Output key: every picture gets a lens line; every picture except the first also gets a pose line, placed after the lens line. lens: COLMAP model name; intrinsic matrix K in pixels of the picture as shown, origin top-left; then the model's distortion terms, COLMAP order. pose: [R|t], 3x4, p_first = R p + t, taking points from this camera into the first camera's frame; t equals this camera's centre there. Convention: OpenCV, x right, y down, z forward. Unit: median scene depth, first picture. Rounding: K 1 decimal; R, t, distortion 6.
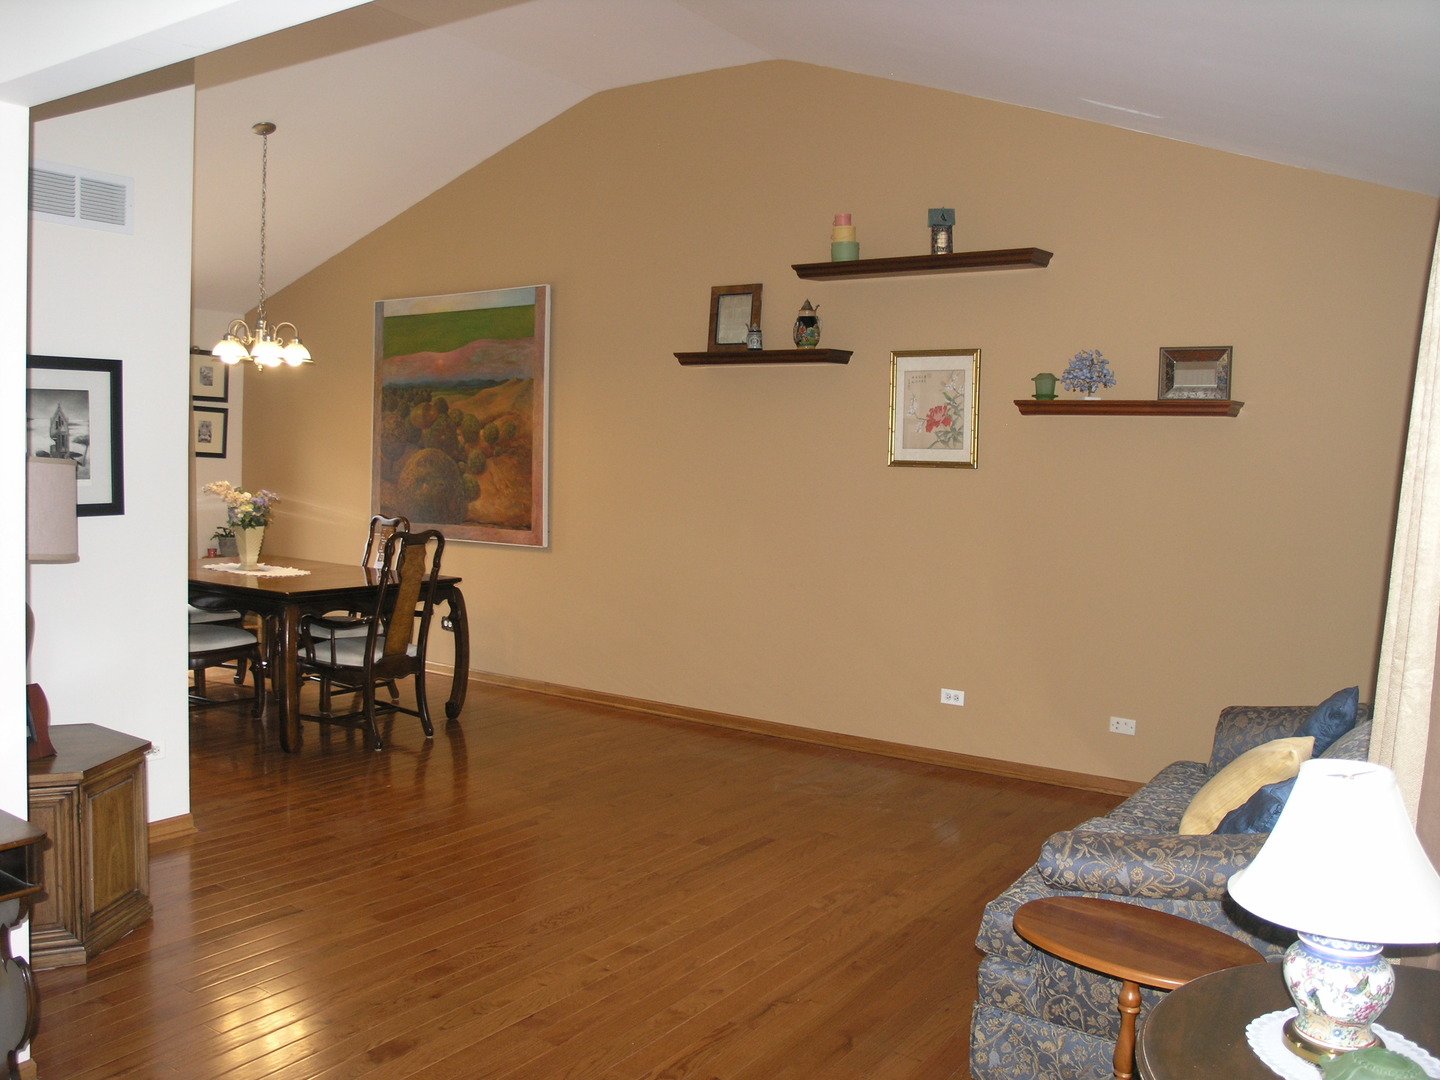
lens RADIAL K [[1146.2, 0, 715.6], [0, 1146.2, 548.9], [0, 0, 1]] dist [-0.077959, 0.010473]
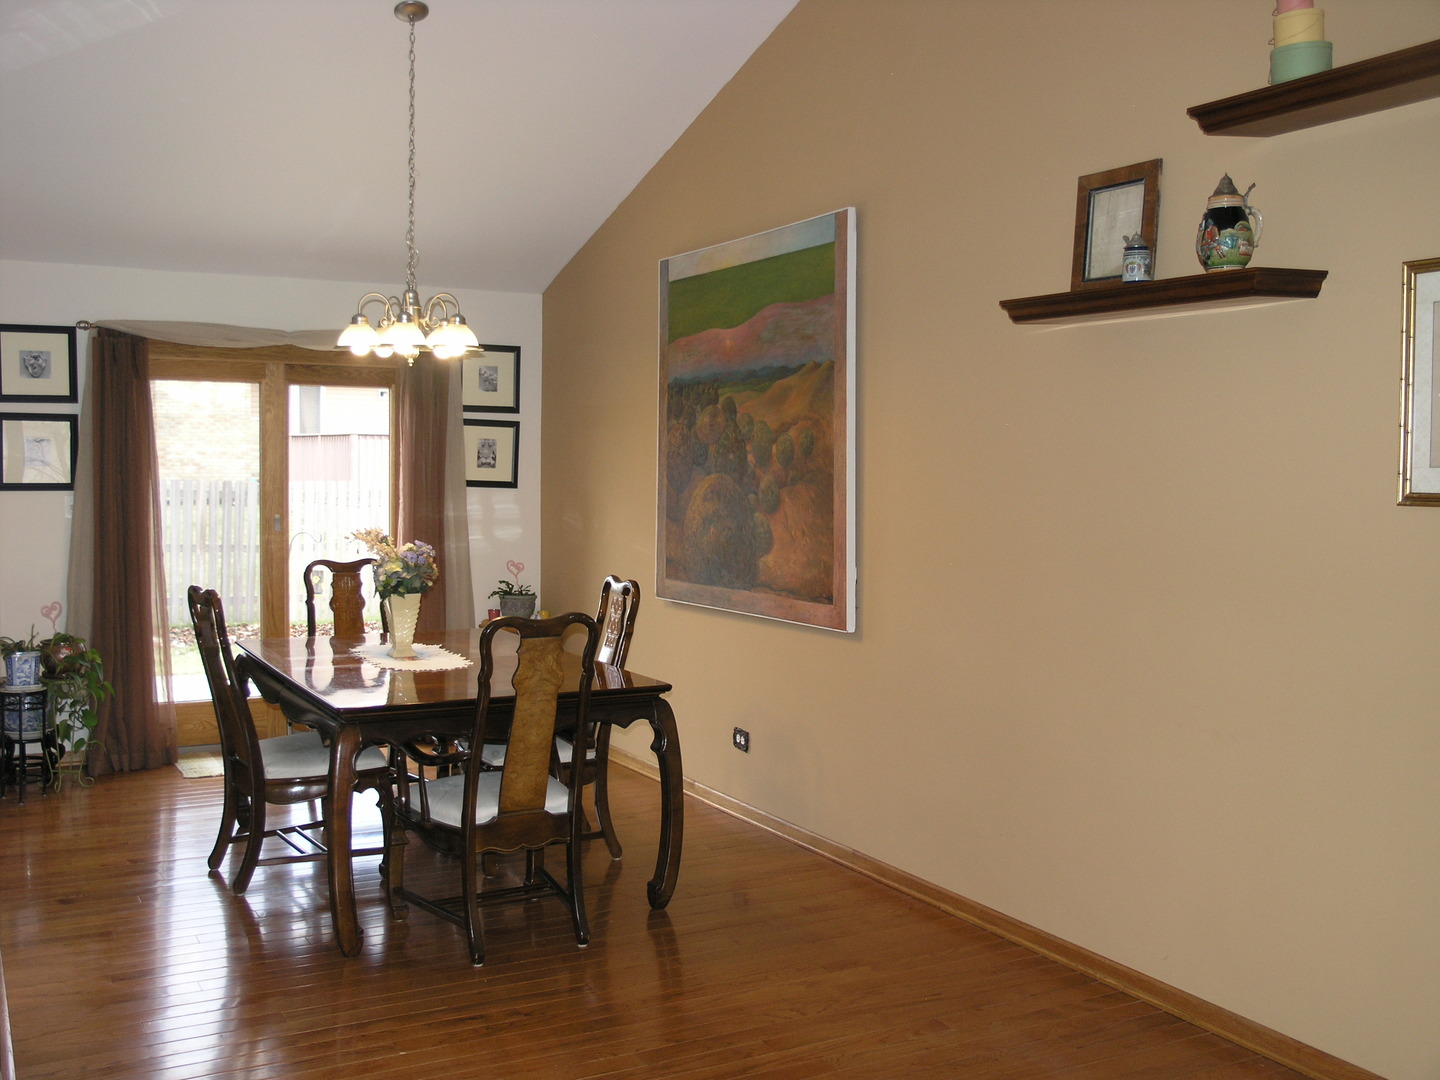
lens RADIAL K [[1410.1, 0, 726.5], [0, 1410.1, 543.6], [0, 0, 1]] dist [-0.028500, 0.000000]
pose [[0.892384, 0.006938, -0.451223, 0.136970], [-0.019834, 0.999519, -0.023857, -0.030622], [0.450840, 0.030239, 0.892092, 0.296087]]
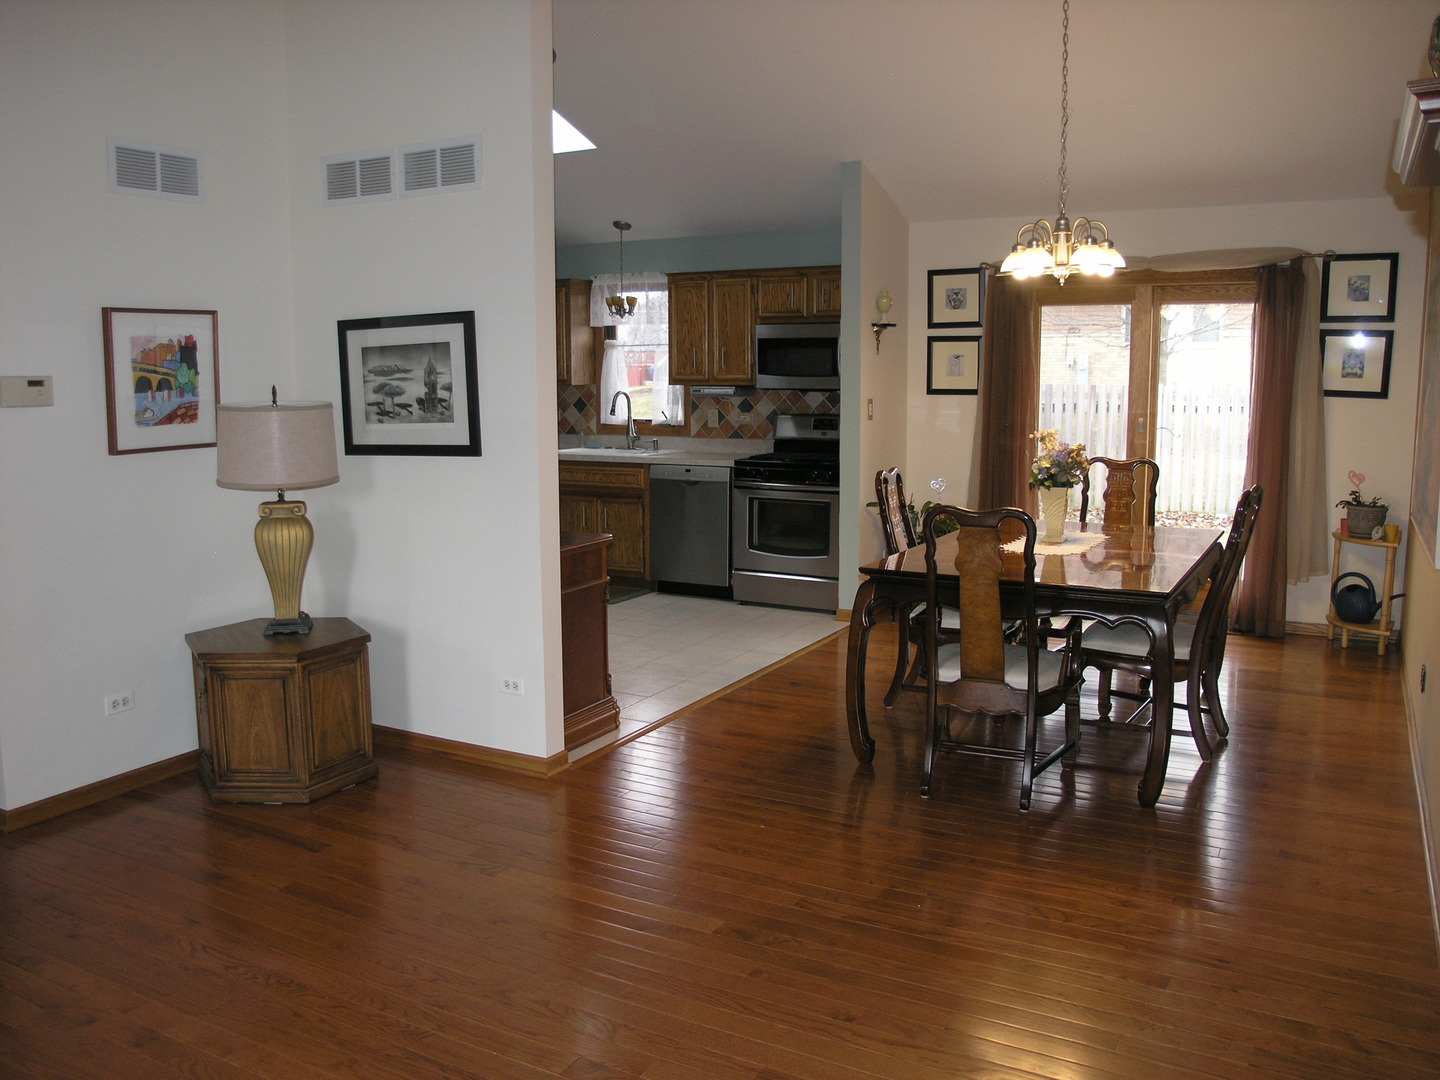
lens RADIAL K [[1195.2, 0, 722.4], [0, 1195.2, 538.6], [0, 0, 1]] dist [-0.104859, 0.093554]
pose [[0.111263, 0.112254, -0.987431, 0.346936], [-0.070920, 0.991964, 0.104778, -0.049100], [0.991257, 0.058371, 0.118330, 0.615779]]
